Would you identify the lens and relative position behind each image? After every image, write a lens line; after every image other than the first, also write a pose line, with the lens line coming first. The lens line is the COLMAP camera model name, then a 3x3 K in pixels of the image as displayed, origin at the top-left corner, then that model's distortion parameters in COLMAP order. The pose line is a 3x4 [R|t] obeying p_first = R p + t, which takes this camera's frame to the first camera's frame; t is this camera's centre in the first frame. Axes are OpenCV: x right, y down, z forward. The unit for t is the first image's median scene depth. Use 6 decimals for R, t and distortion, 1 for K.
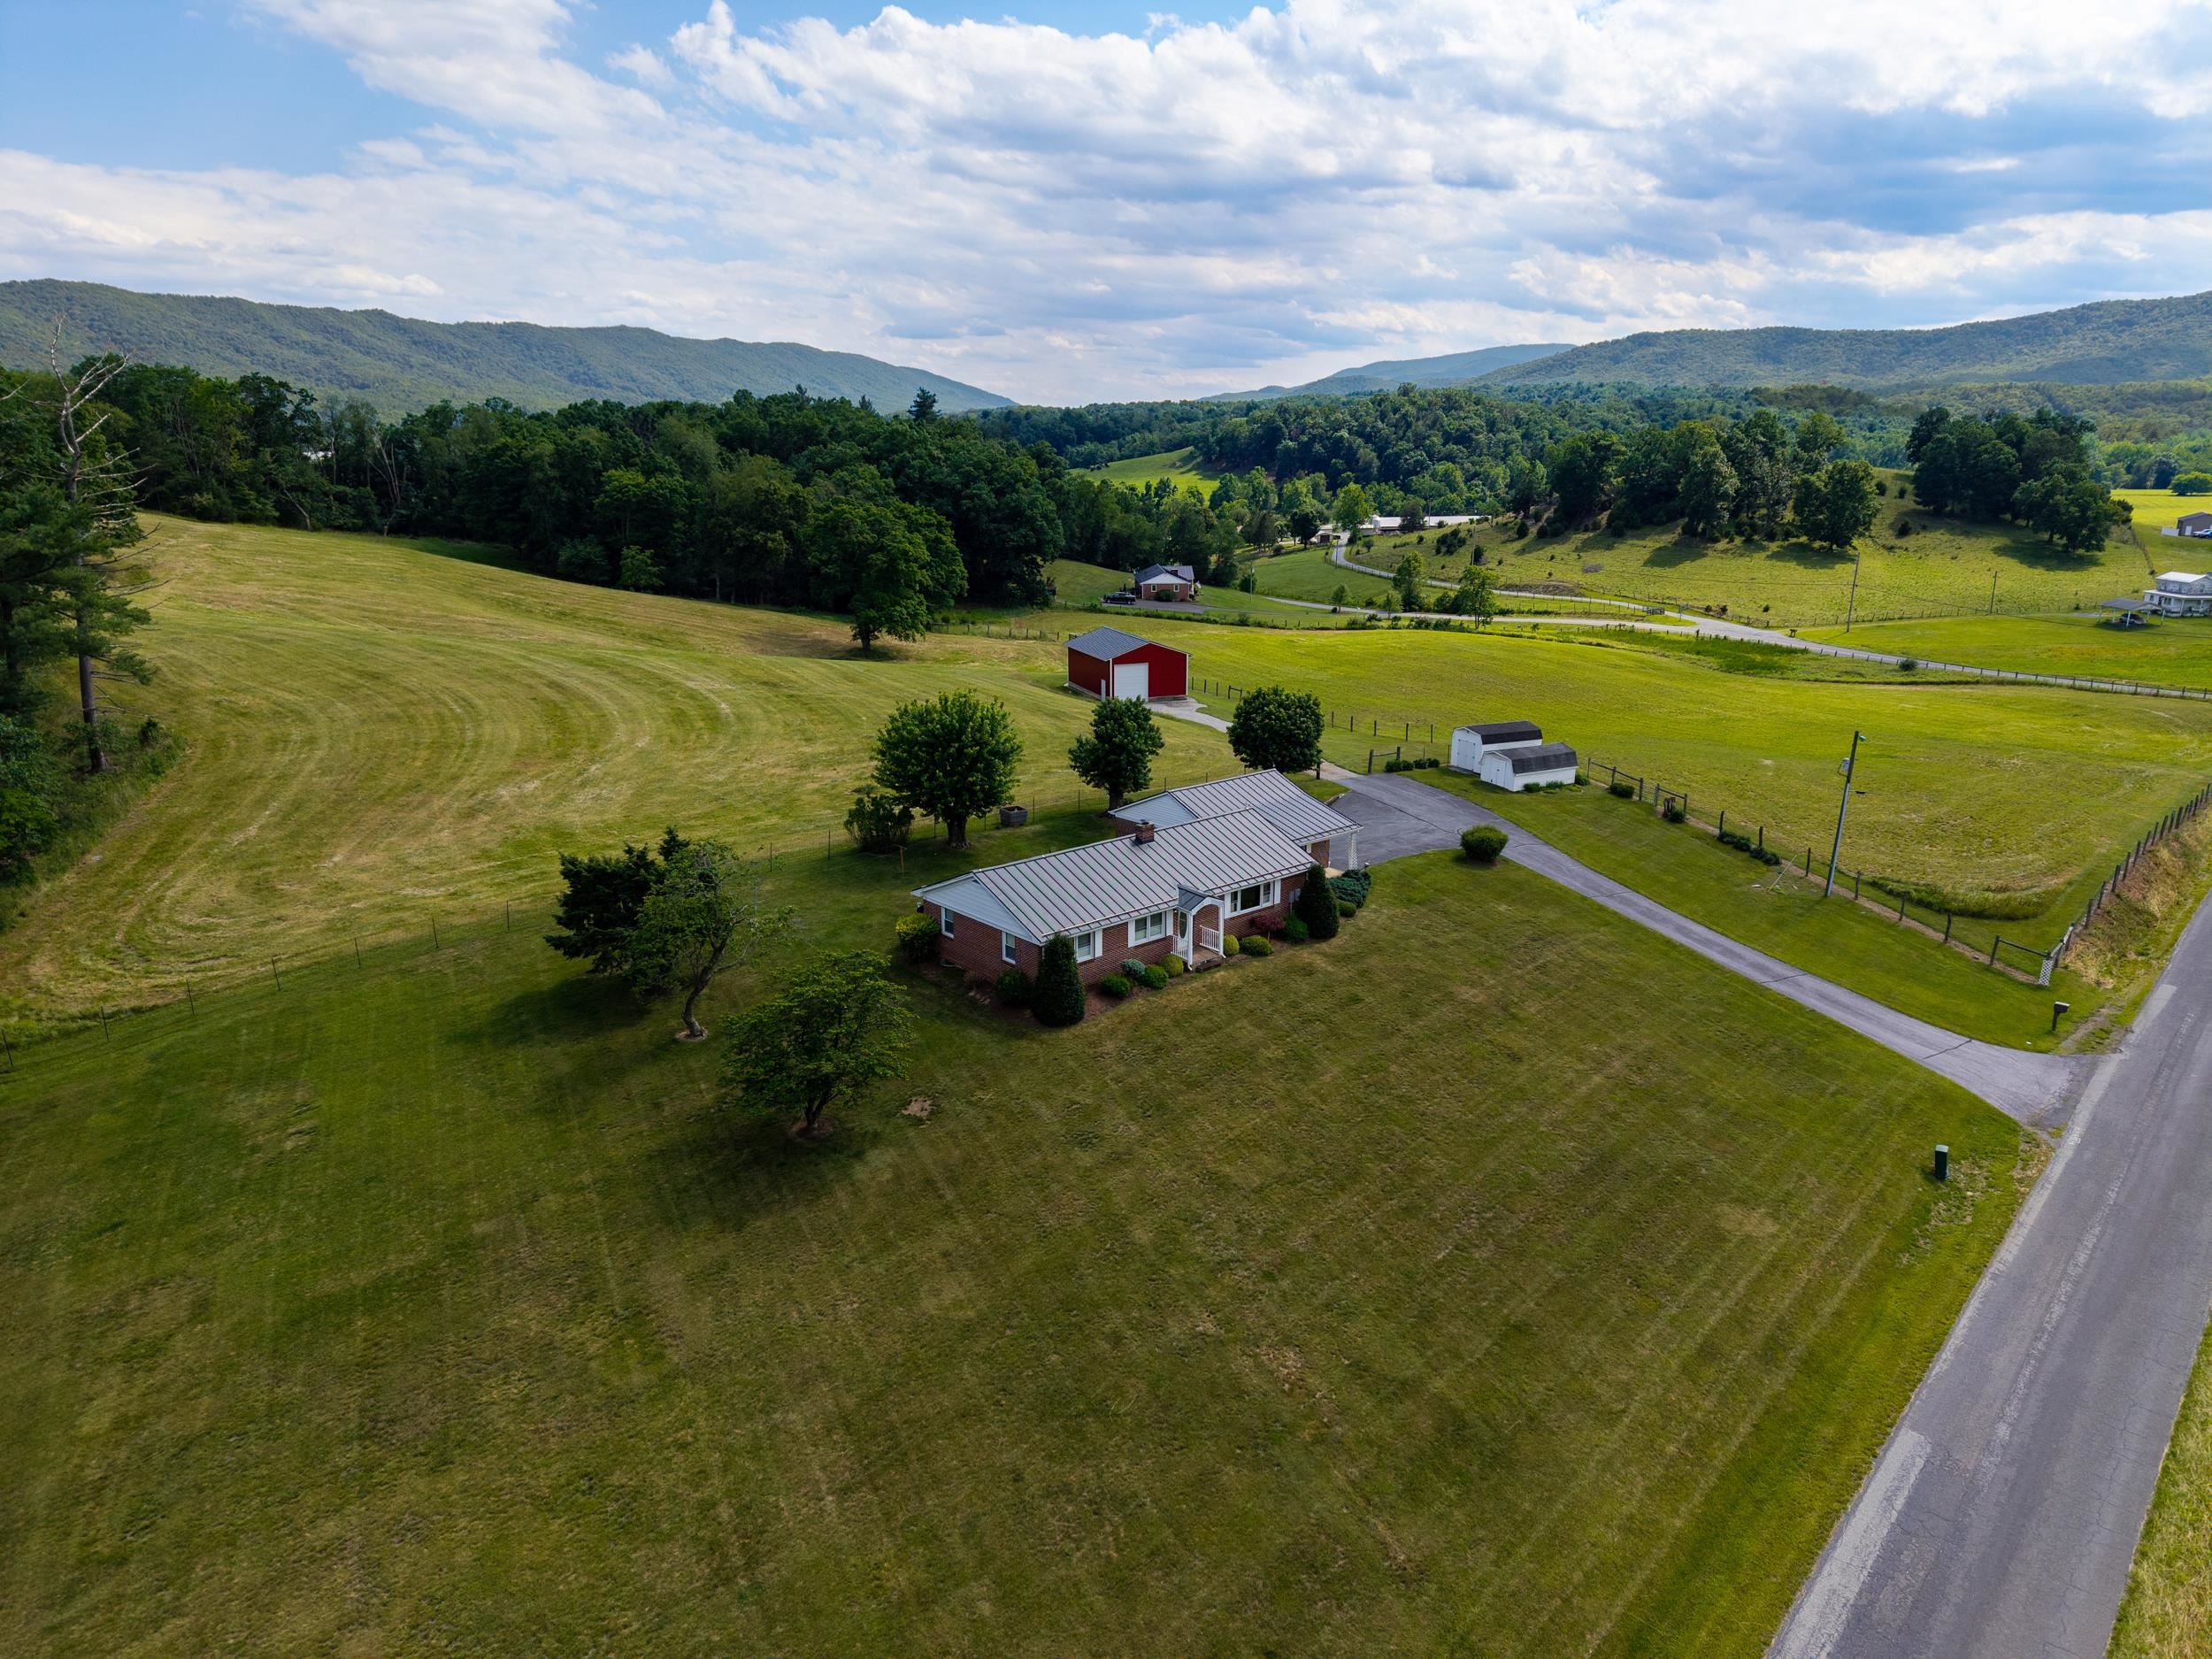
lens RADIAL K [[1474.8, 0, 1110.0], [0, 1474.8, 834.9], [0, 0, 1]] dist [0.025369, -0.029268]
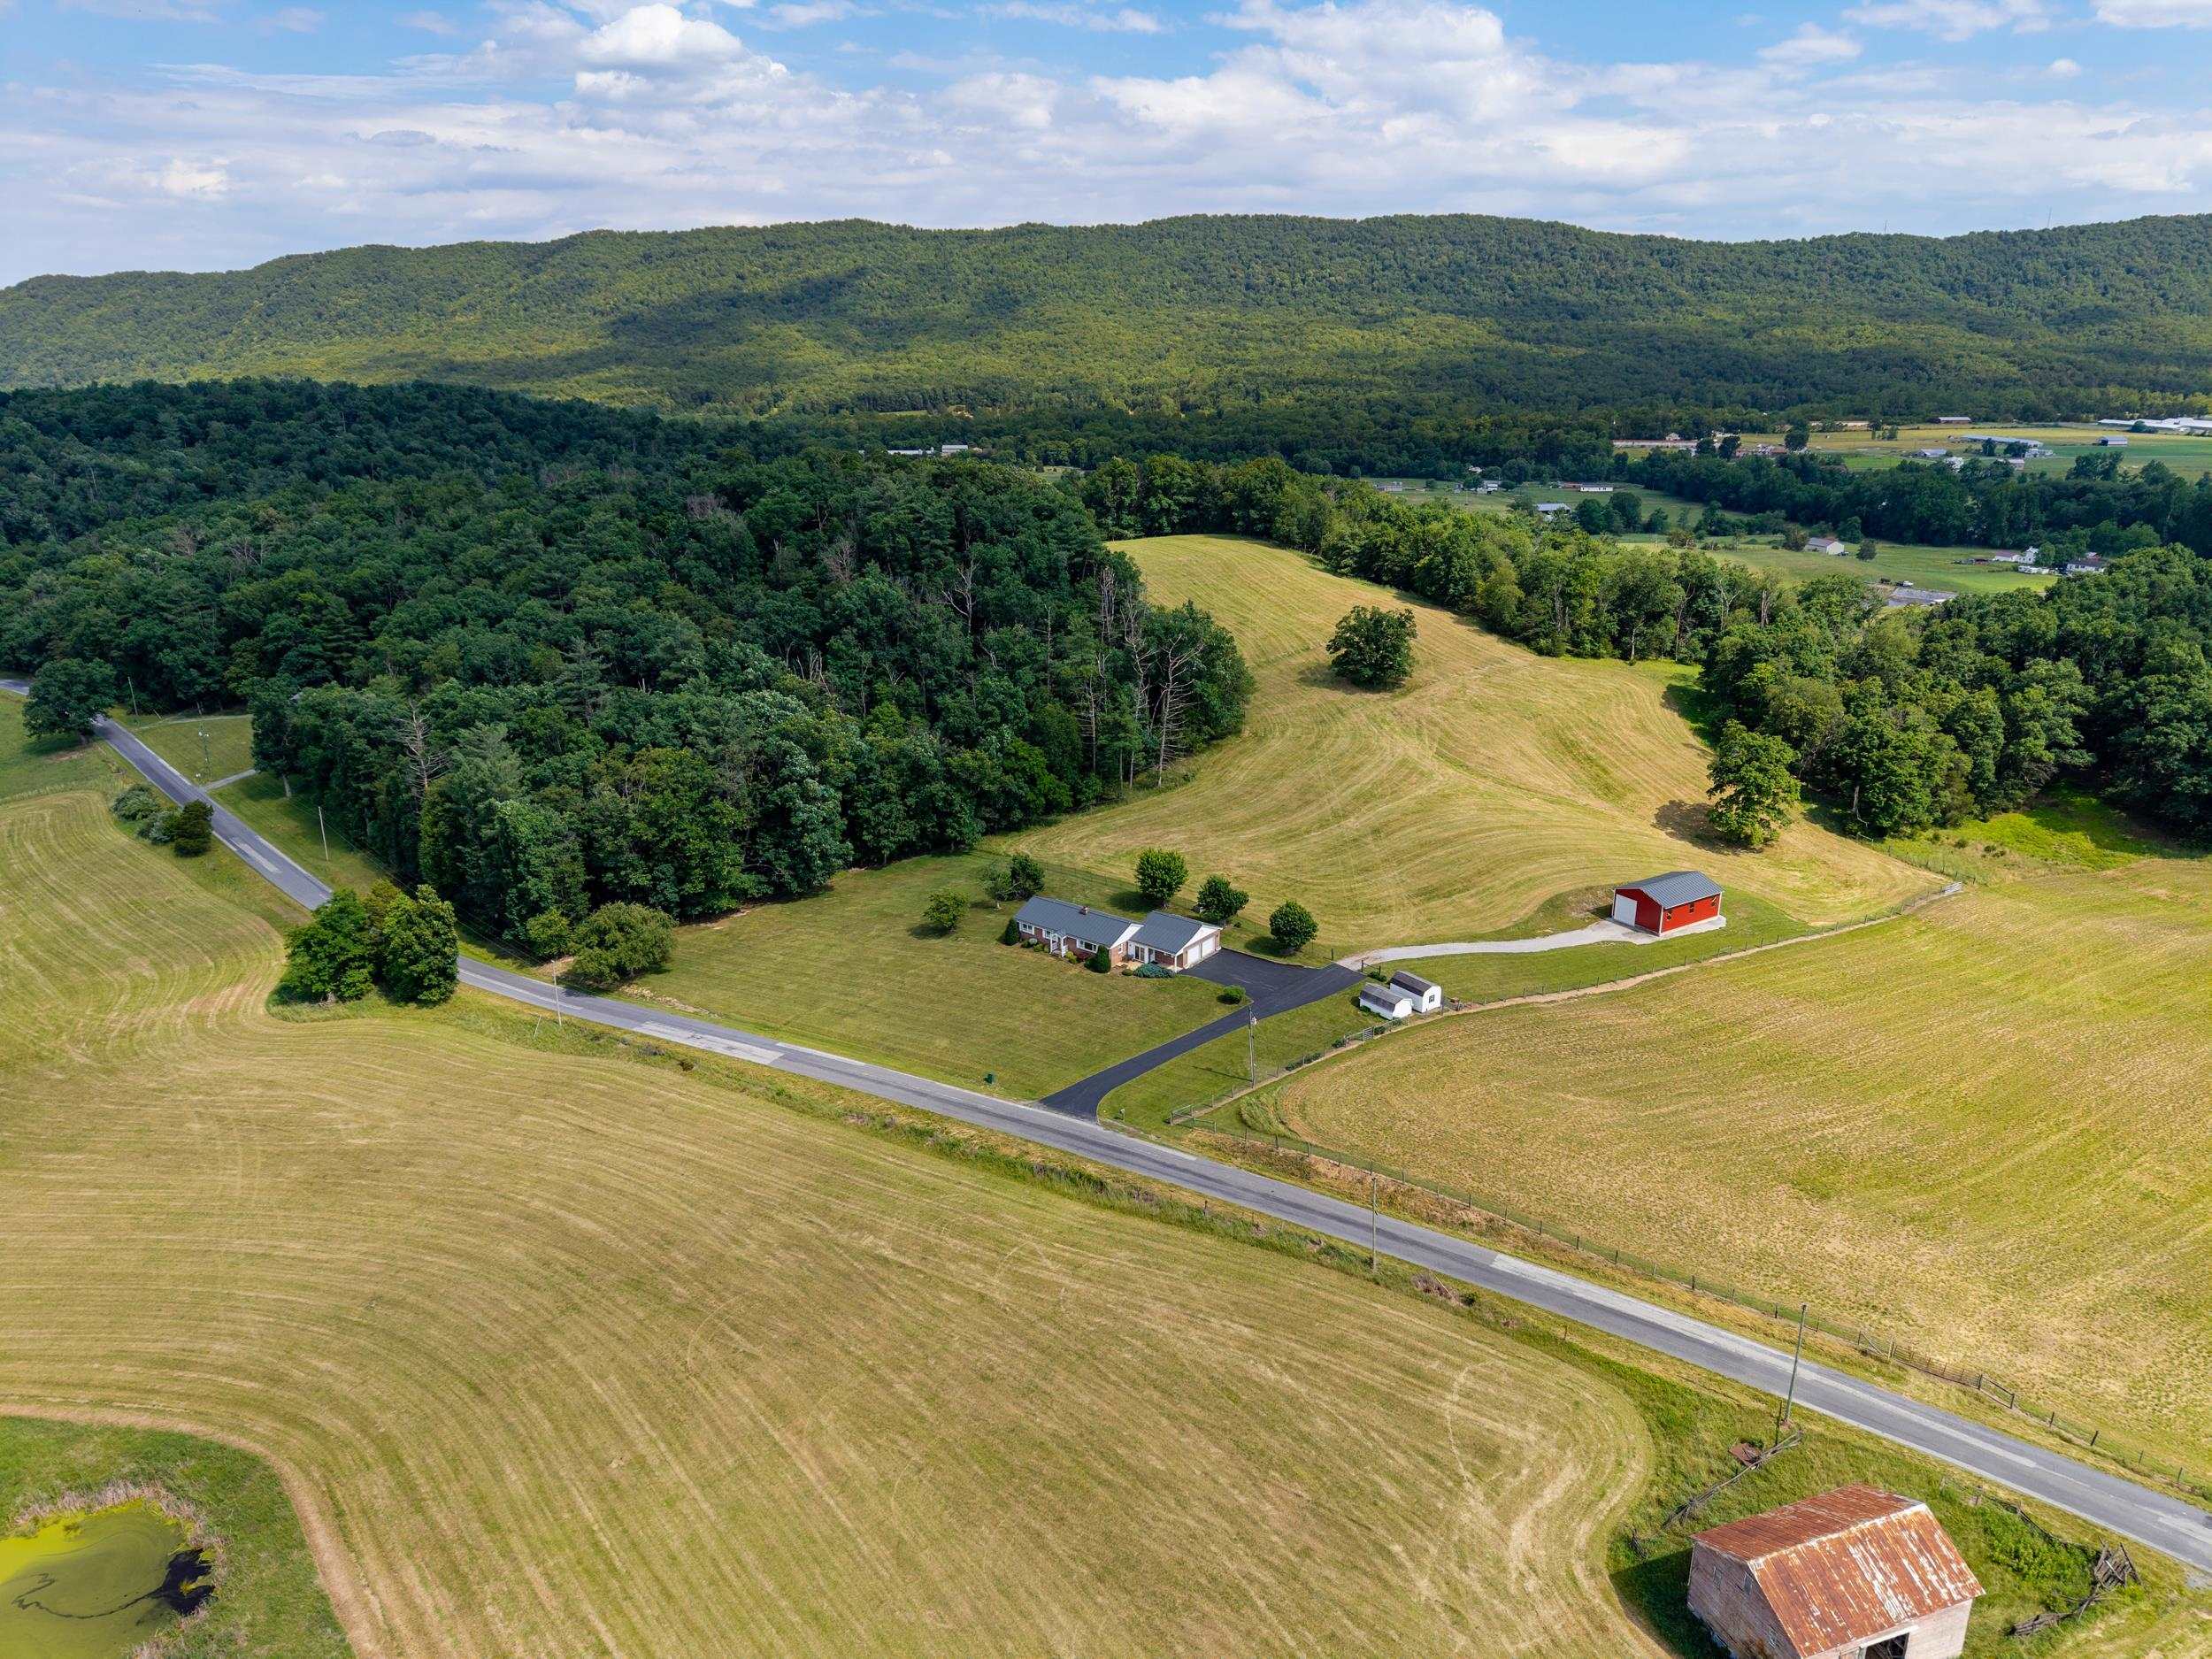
lens RADIAL K [[1474.8, 0, 1119.3], [0, 1474.8, 825.0], [0, 0, 1]] dist [0.025369, -0.029268]
pose [[0.193386, 0.300636, -0.933927, 0.586989], [-0.250740, 0.935430, 0.249200, -0.196161], [0.948542, 0.185982, 0.256280, 0.063516]]
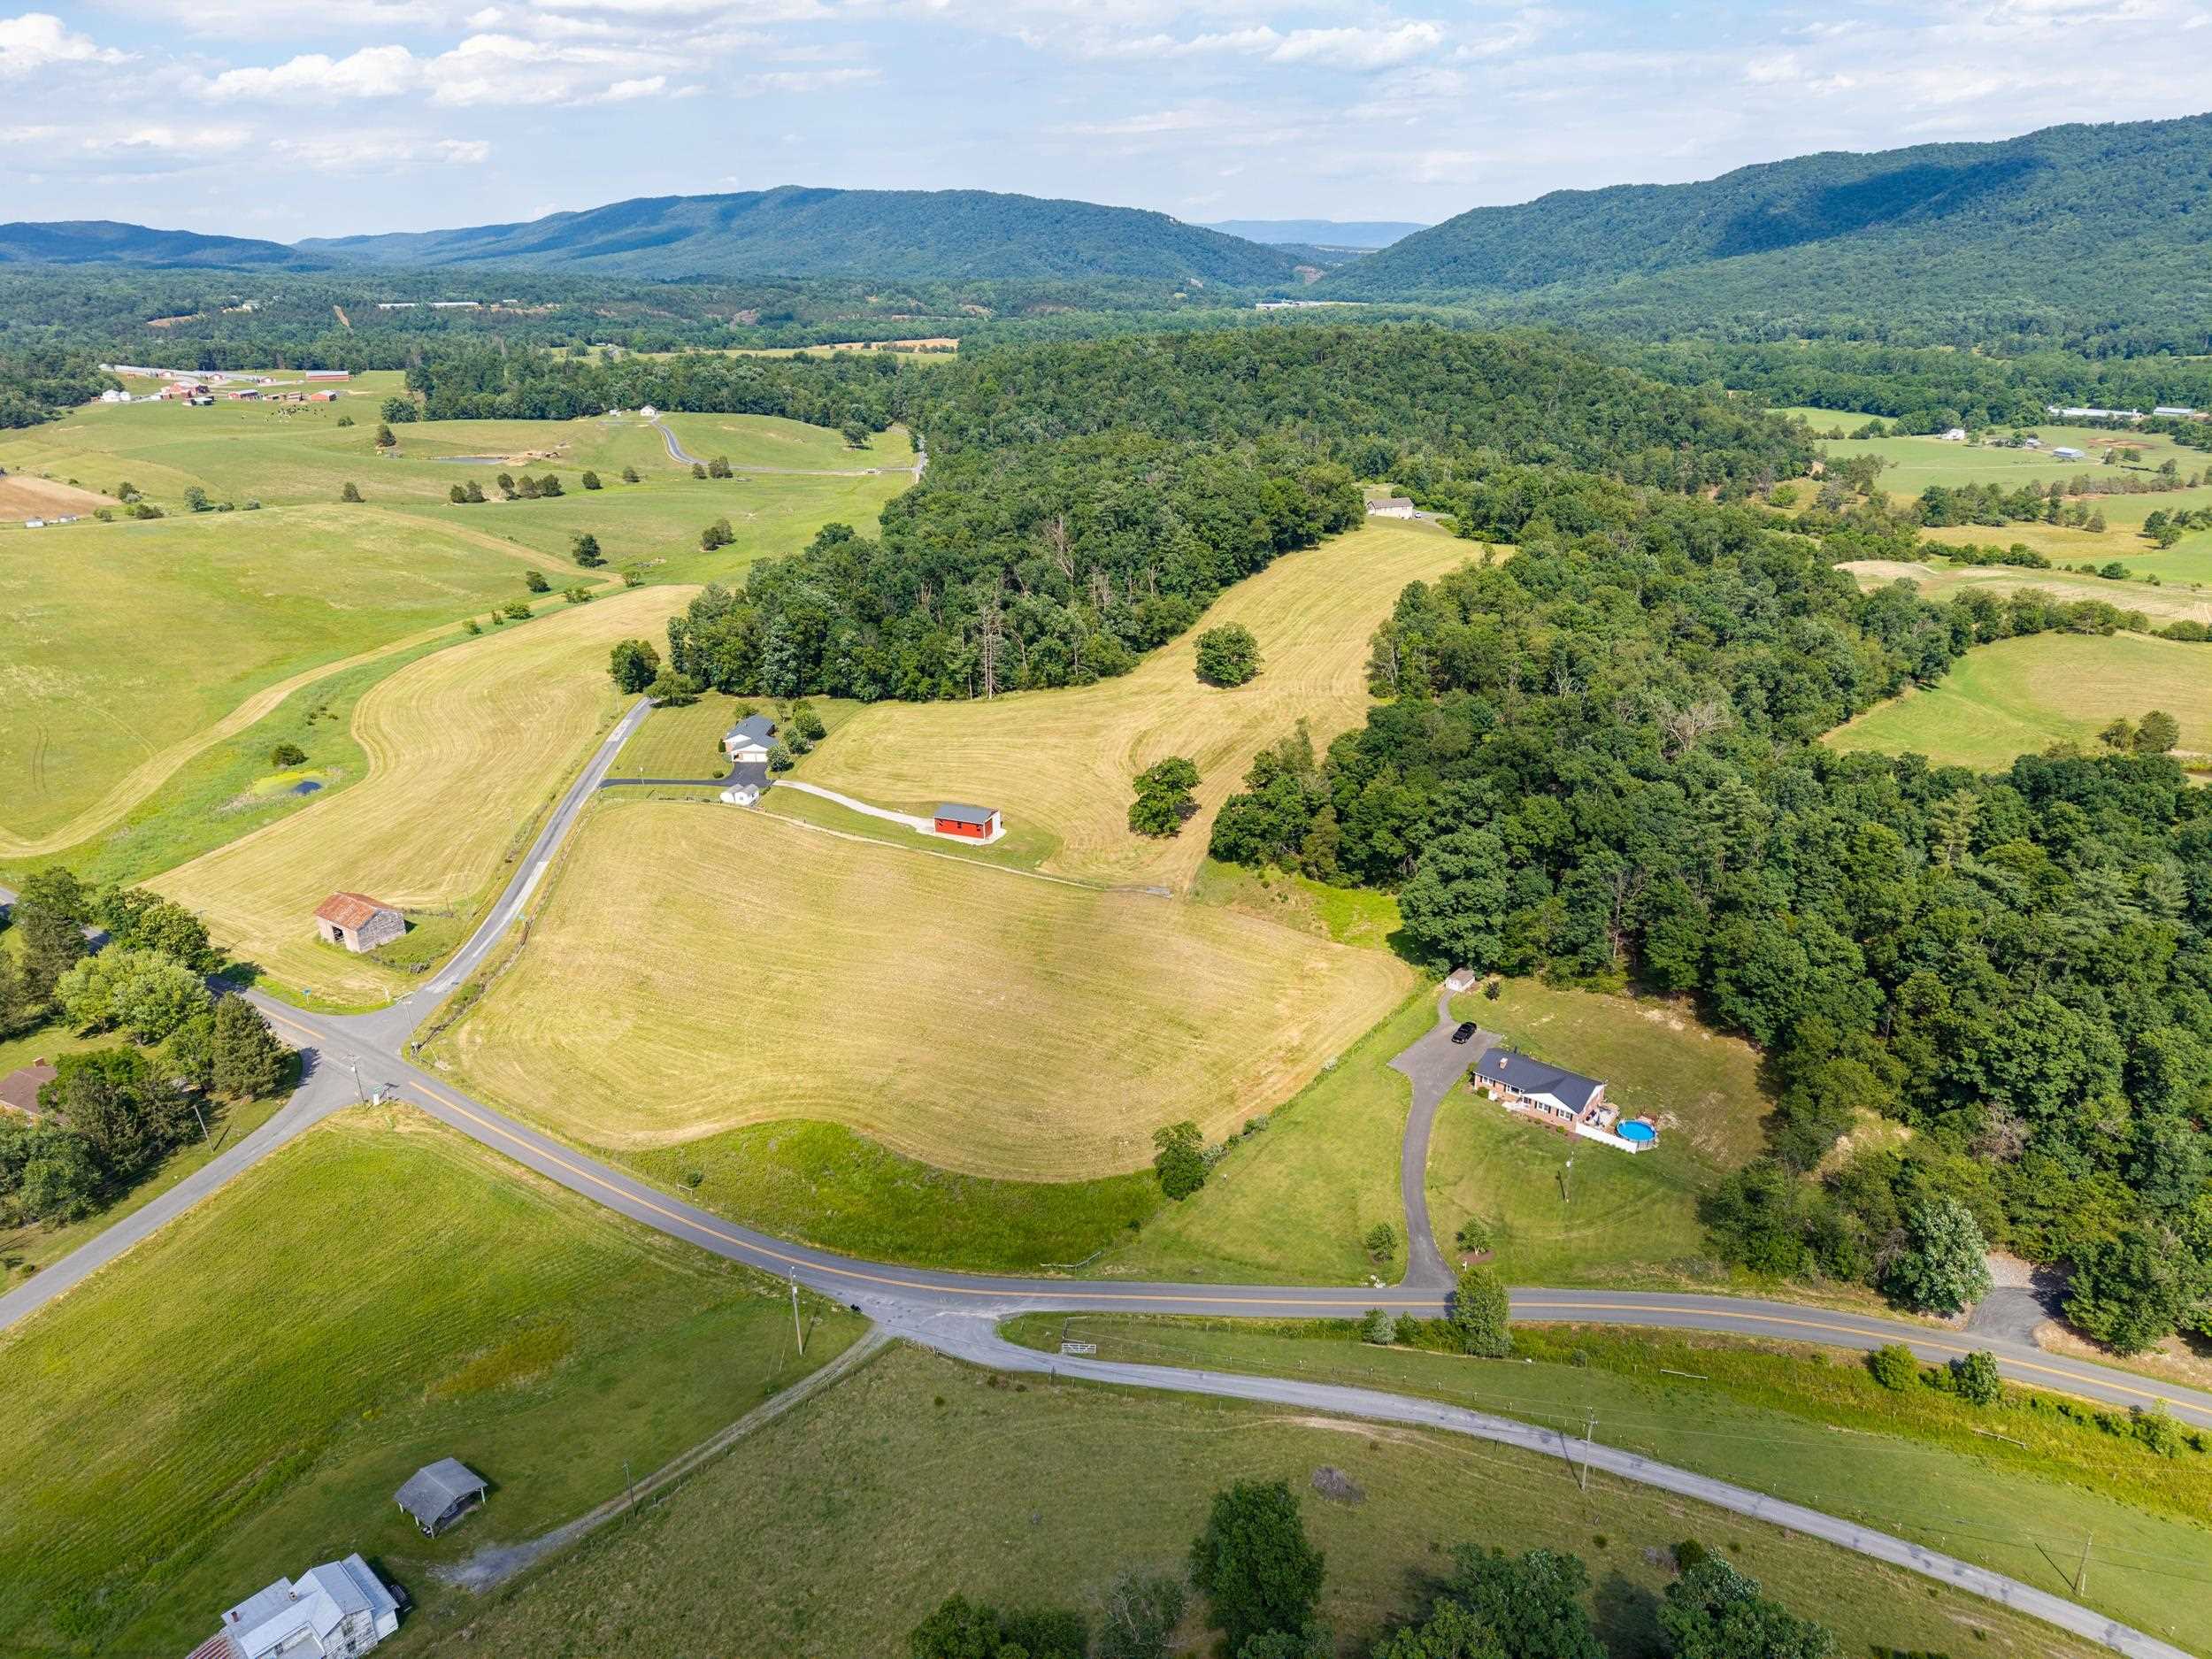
lens RADIAL K [[1474.8, 0, 1111.9], [0, 1474.8, 832.9], [0, 0, 1]] dist [0.025369, -0.029268]
pose [[-0.675078, 0.278293, -0.683244, 0.679784], [-0.184329, 0.833124, 0.521466, -0.632868], [0.714347, 0.477973, -0.511126, 1.117011]]
